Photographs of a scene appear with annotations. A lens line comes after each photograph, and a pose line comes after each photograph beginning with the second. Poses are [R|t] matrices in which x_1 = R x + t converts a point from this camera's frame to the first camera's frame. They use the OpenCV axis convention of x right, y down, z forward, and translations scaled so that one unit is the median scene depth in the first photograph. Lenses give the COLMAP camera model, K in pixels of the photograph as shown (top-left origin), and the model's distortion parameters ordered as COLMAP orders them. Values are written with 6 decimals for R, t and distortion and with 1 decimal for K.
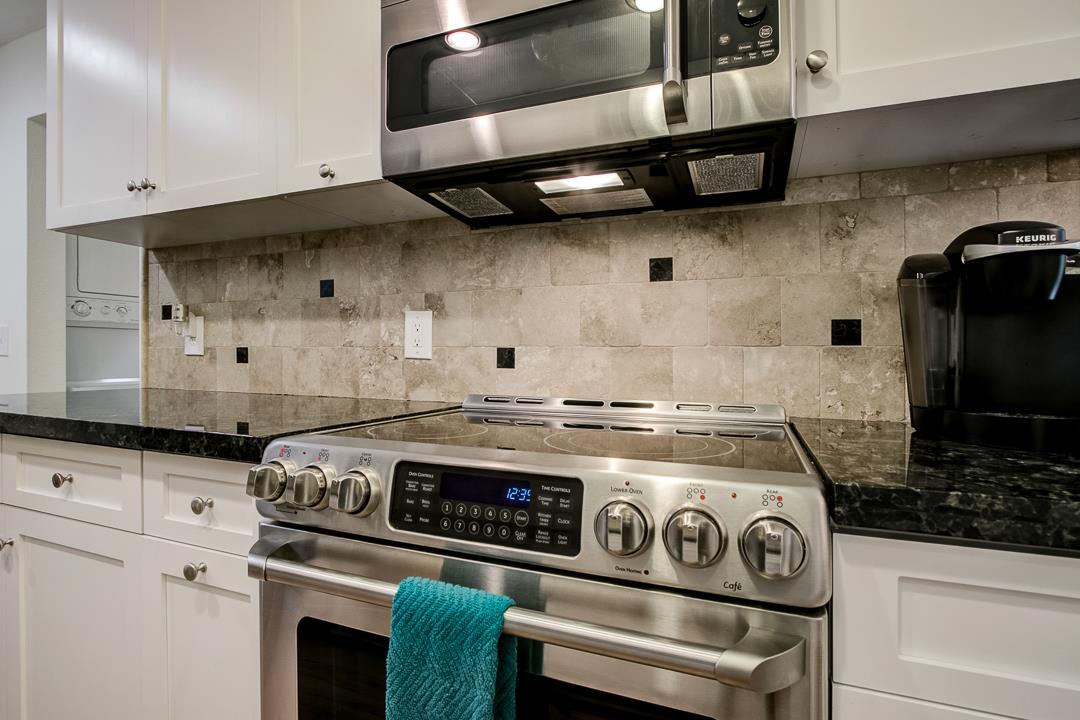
lens RADIAL K [[522.1, 0, 533.8], [0, 522.1, 364.1], [0, 0, 1]] dist [-0.016017, 0.001015]
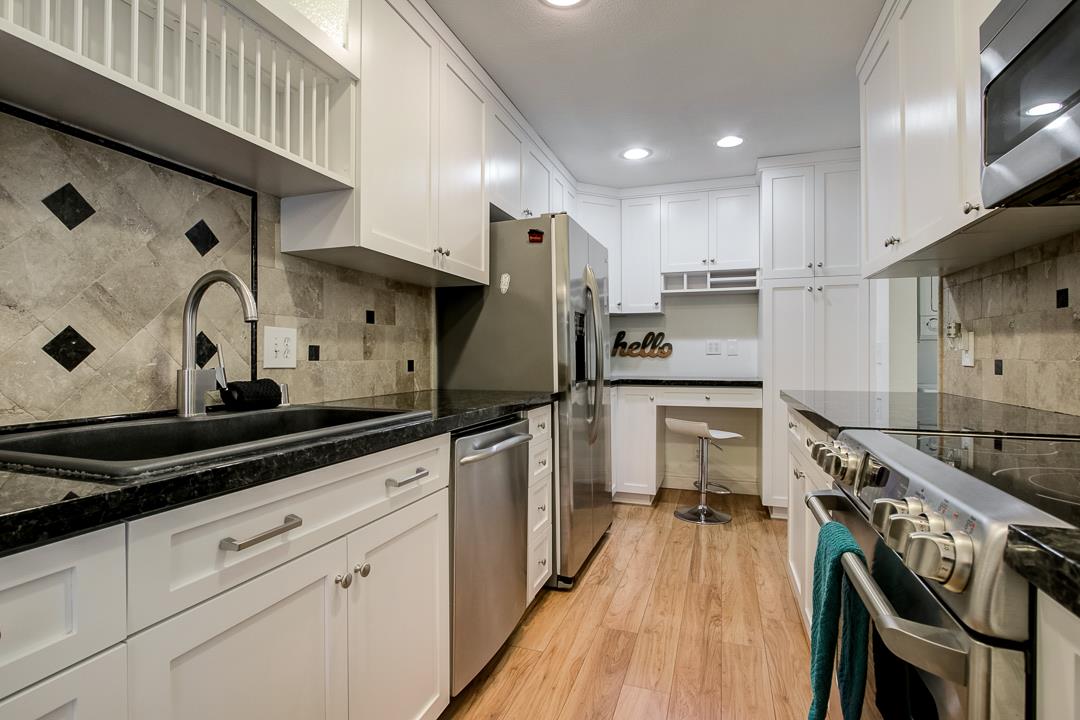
lens RADIAL K [[526.7, 0, 533.2], [0, 526.7, 355.5], [0, 0, 1]] dist [-0.016136, 0.001812]
pose [[0.038879, -0.003093, -0.999239, 0.502042], [-0.017909, 0.999832, -0.003792, -0.021783], [0.999083, 0.018043, 0.038817, 0.013917]]
